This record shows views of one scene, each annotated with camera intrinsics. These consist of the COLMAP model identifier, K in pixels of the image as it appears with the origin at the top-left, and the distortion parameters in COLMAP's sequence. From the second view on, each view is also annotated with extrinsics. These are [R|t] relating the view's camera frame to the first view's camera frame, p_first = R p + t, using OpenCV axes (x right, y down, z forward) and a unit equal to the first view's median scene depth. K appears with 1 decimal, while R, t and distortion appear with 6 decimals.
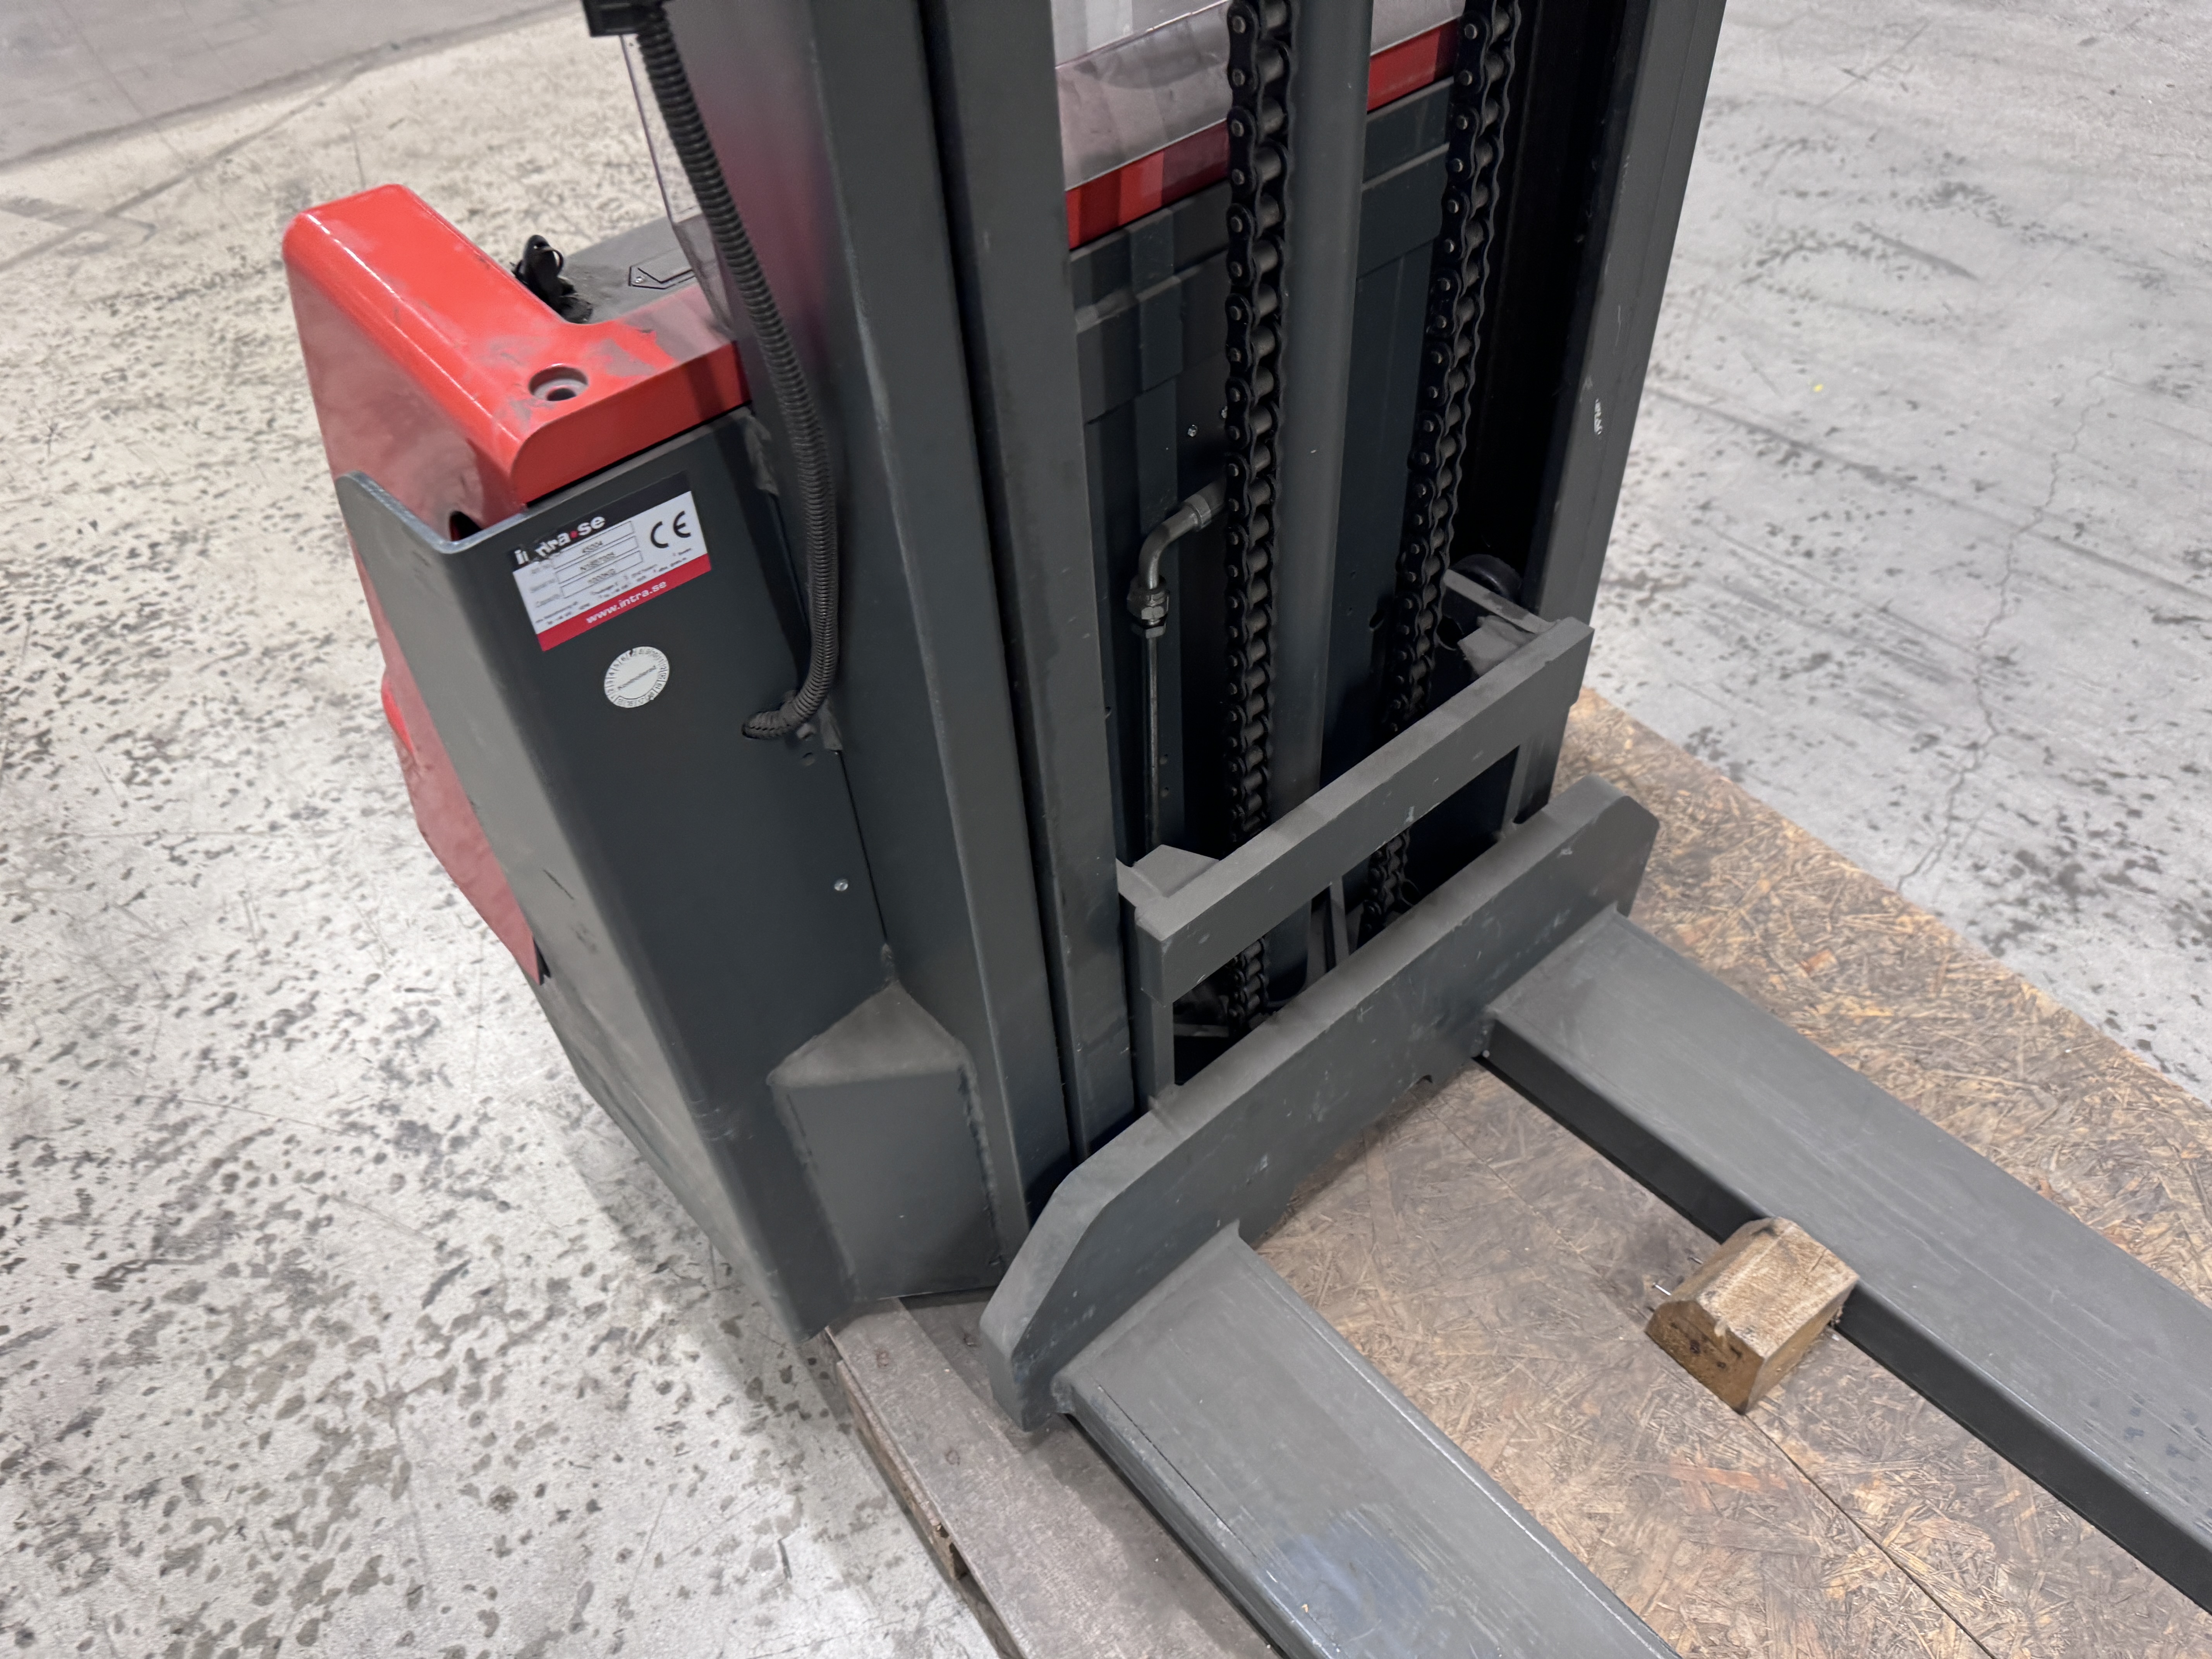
lens RADIAL K [[1633.6, 0, 1106.0], [0, 1633.6, 829.5], [0, 0, 1]] dist [-0.006045, -0.011160]
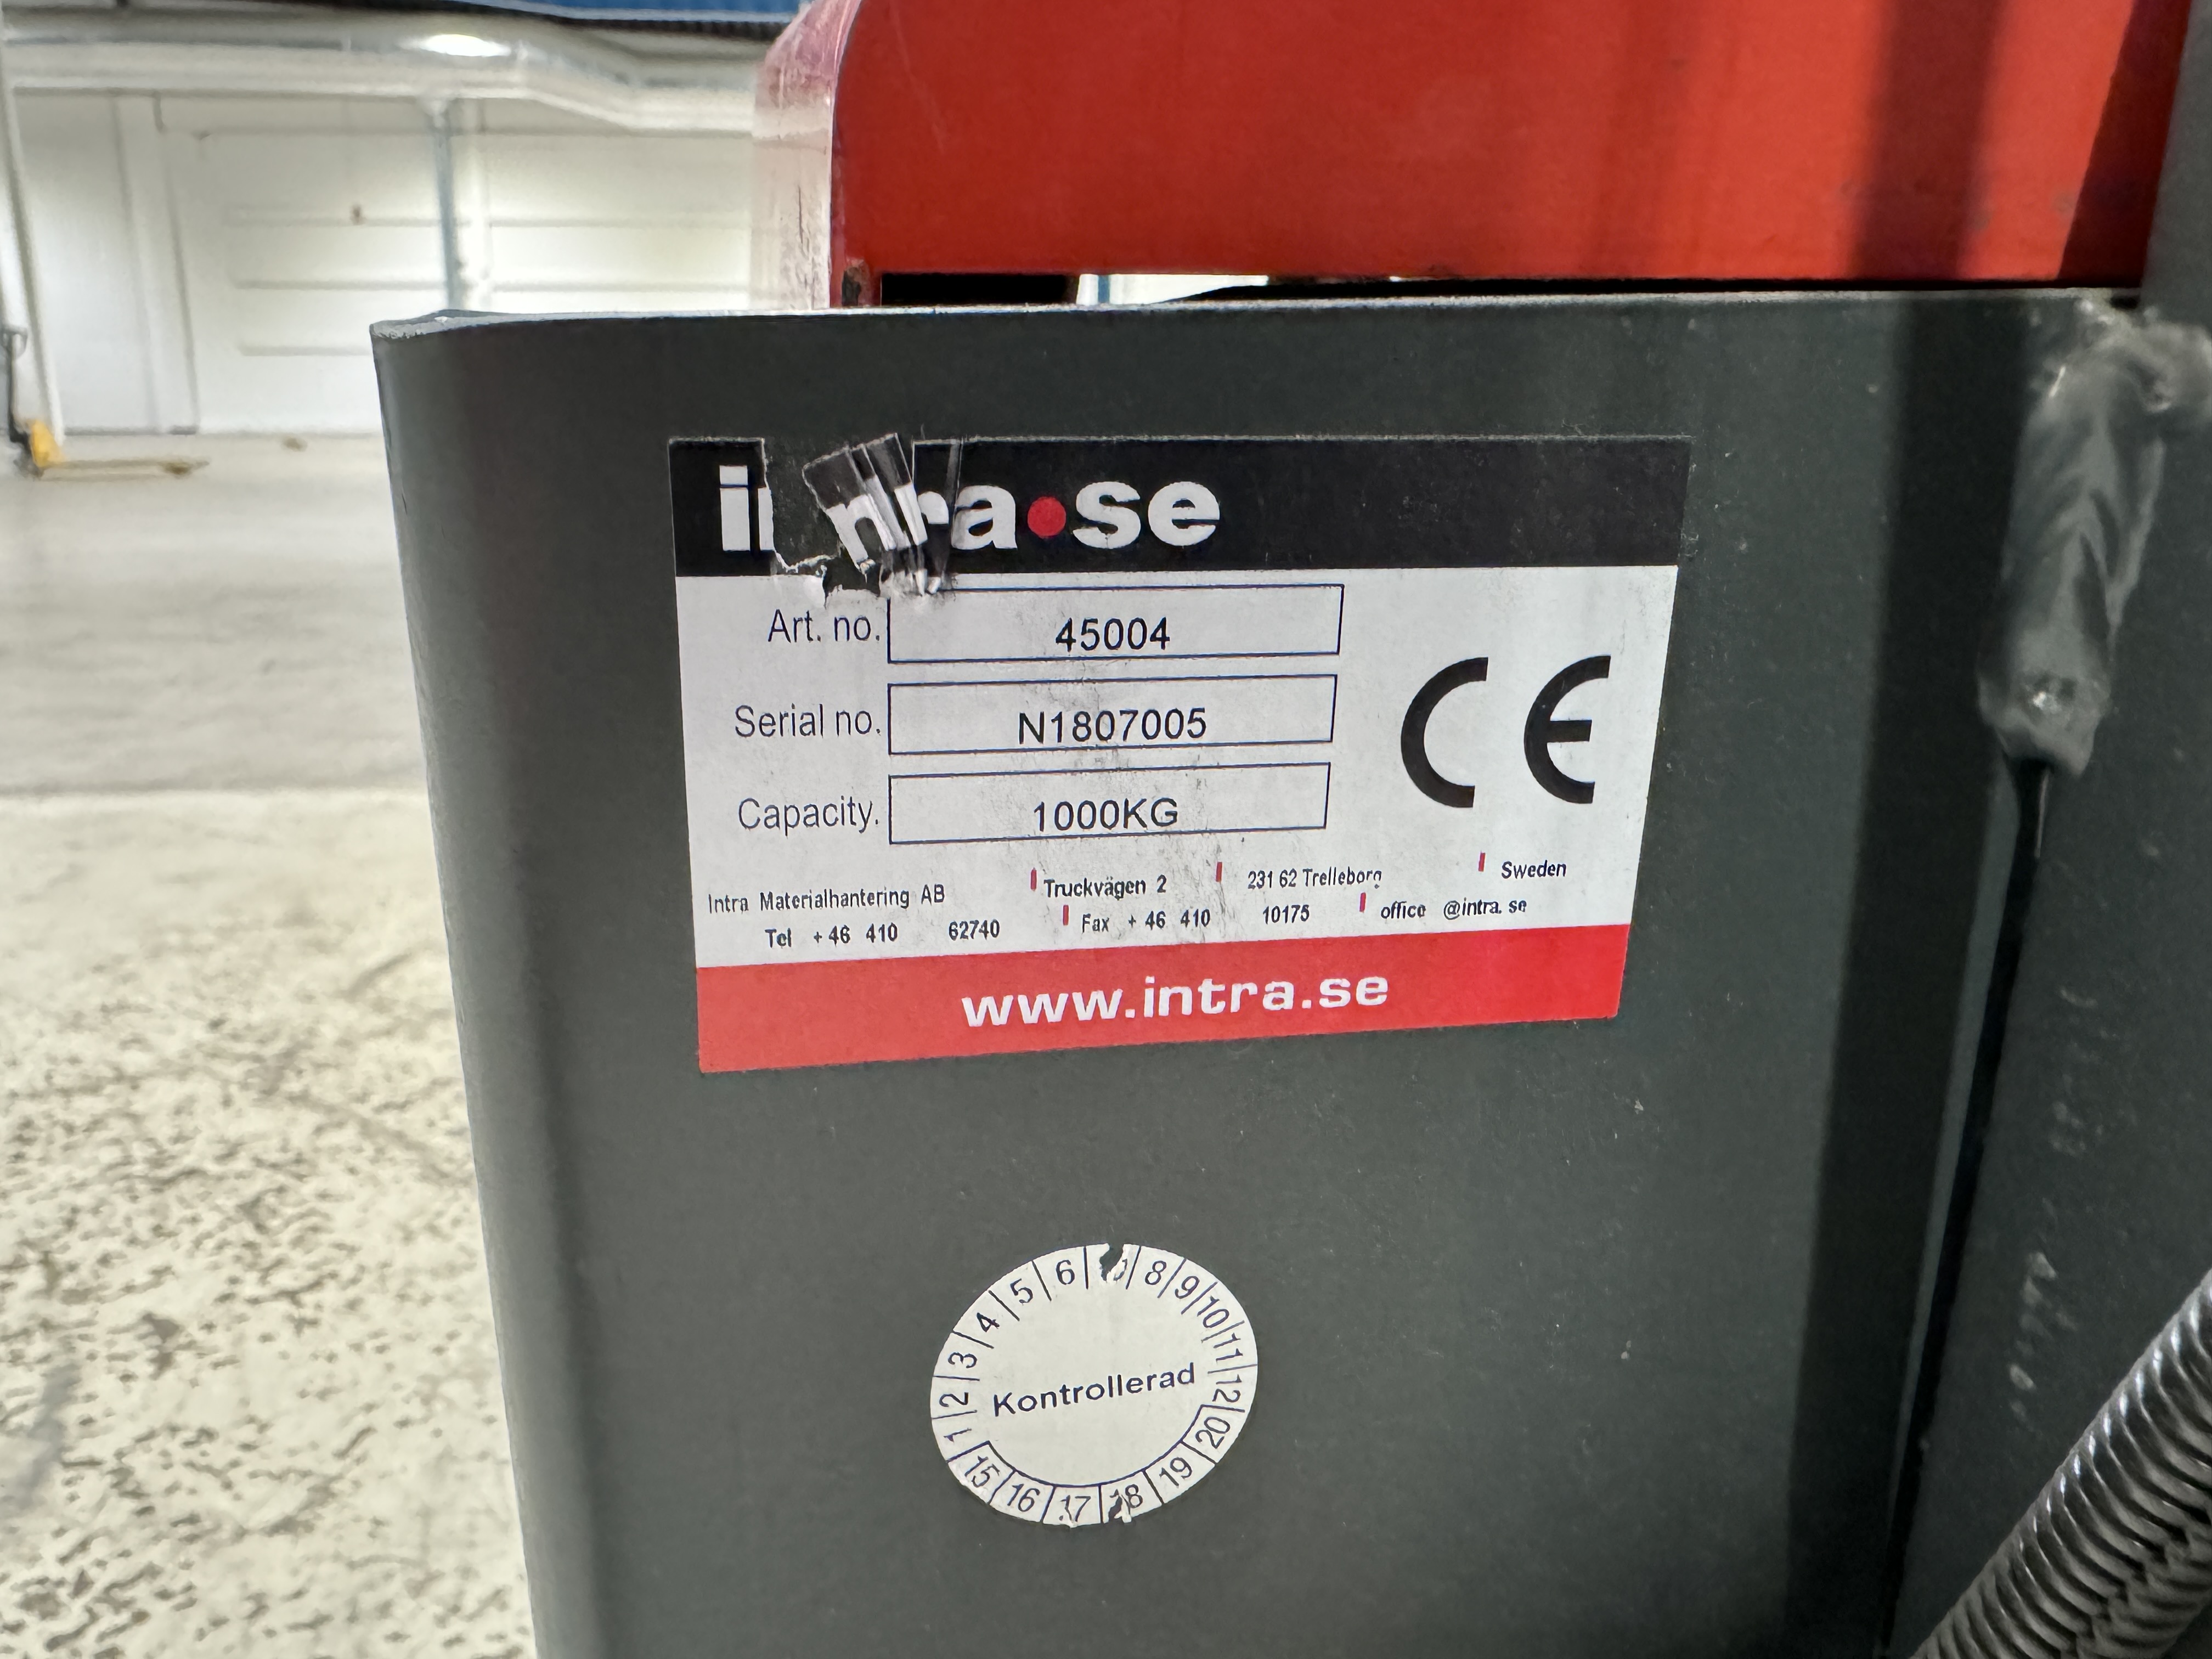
lens RADIAL K [[1650.5, 0, 1029.6], [0, 1650.5, 829.2], [0, 0, 1]] dist [0.001288, 0.000363]
pose [[0.847841, 0.217105, -0.483768, -0.083090], [-0.417309, 0.836065, -0.356157, -0.029677], [0.327138, 0.503845, 0.799450, 0.316925]]
